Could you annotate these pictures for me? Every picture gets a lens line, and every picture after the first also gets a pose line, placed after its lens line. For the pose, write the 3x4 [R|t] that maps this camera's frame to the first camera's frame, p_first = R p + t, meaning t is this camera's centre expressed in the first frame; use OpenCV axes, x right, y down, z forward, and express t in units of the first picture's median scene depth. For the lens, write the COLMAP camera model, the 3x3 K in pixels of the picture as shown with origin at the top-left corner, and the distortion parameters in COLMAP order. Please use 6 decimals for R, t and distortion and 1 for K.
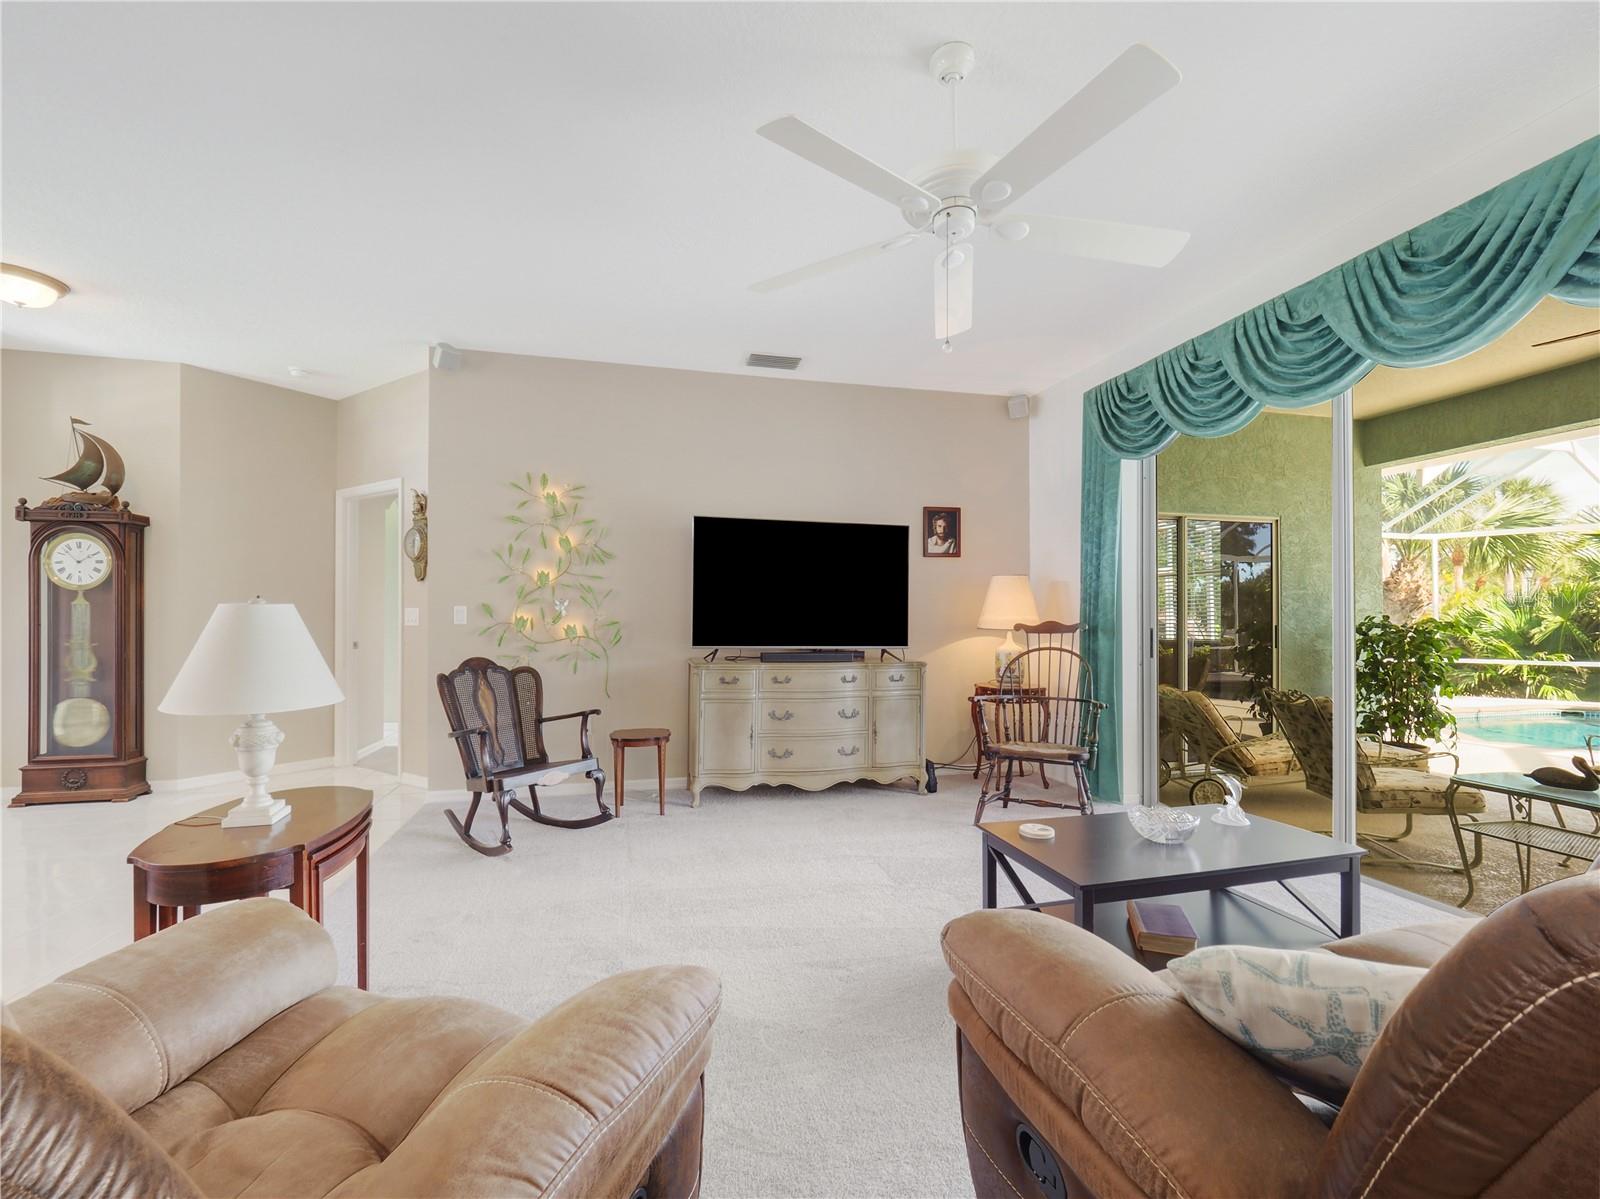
lens RADIAL K [[672.6, 0, 803.7], [0, 672.6, 611.1], [0, 0, 1]] dist [-0.006006, -0.001520]
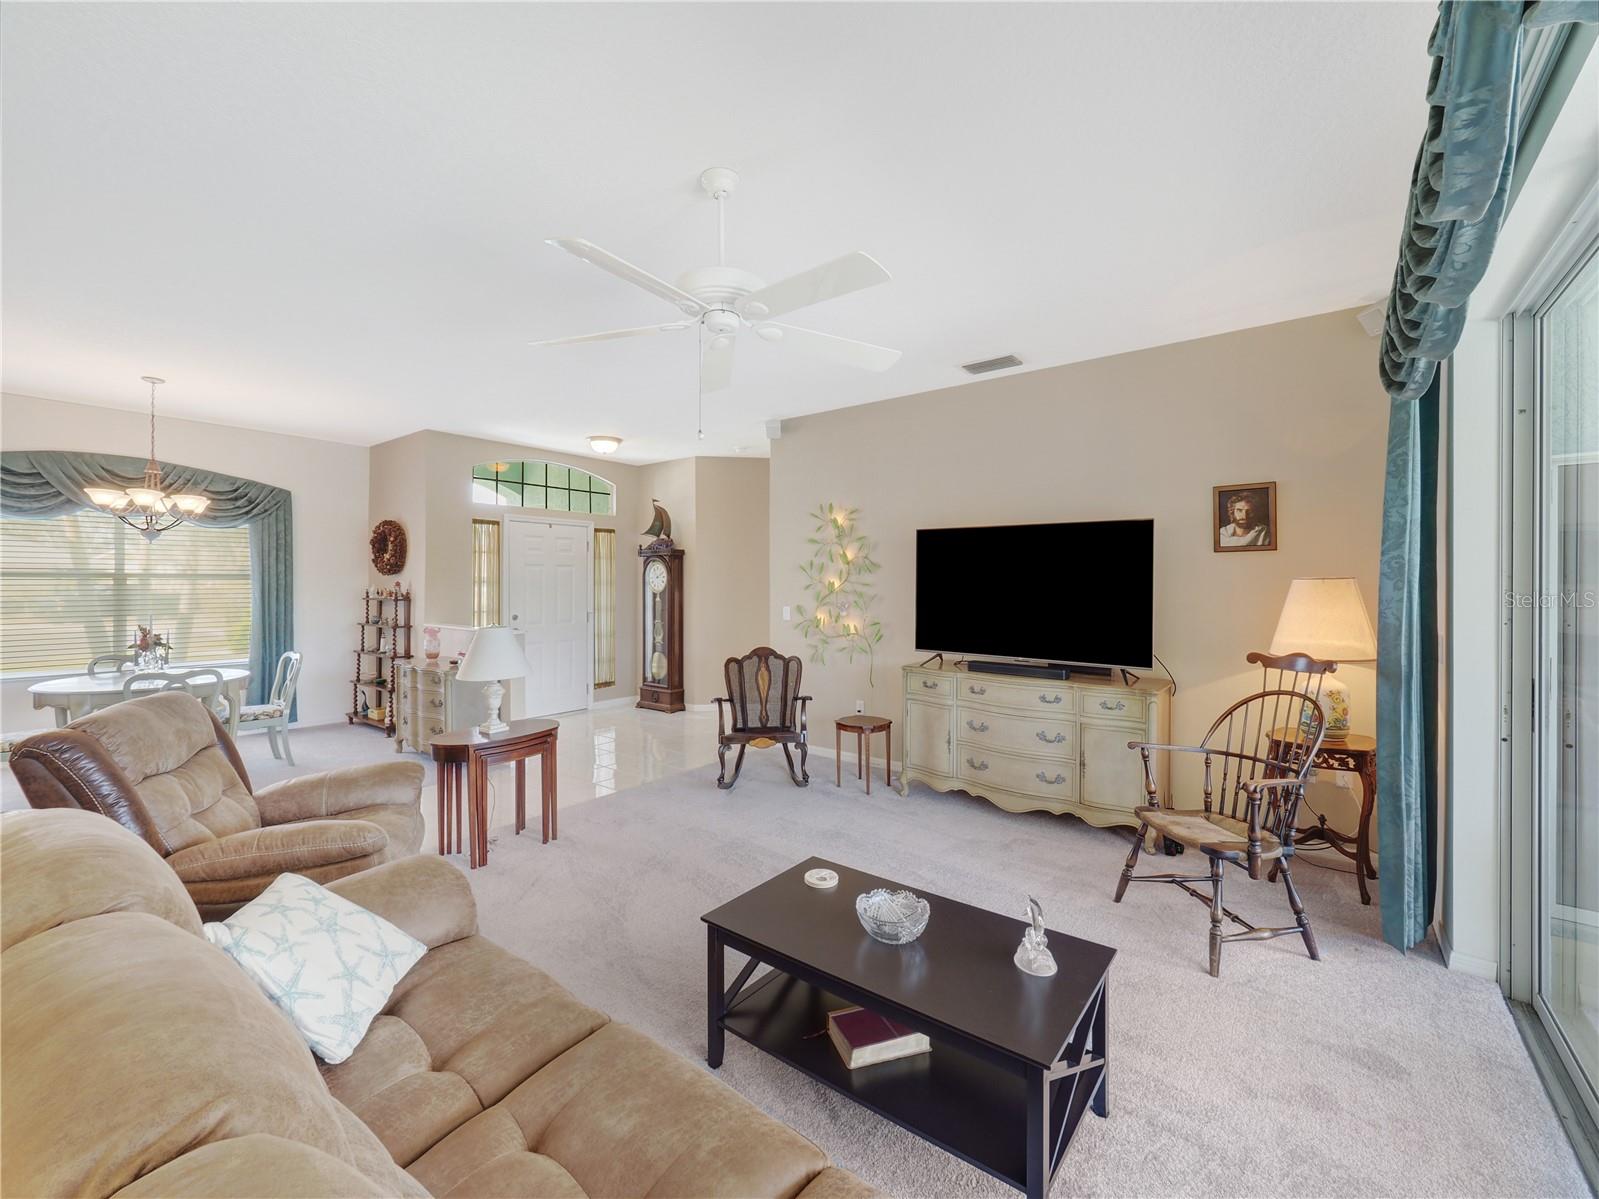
lens RADIAL K [[672.2, 0, 793.7], [0, 672.2, 583.8], [0, 0, 1]] dist [-0.006006, -0.001520]
pose [[0.607011, -0.000852, -0.794693, 0.577313], [0.006641, 0.999970, 0.004001, -0.059576], [0.794665, -0.007706, 0.606999, 0.180822]]
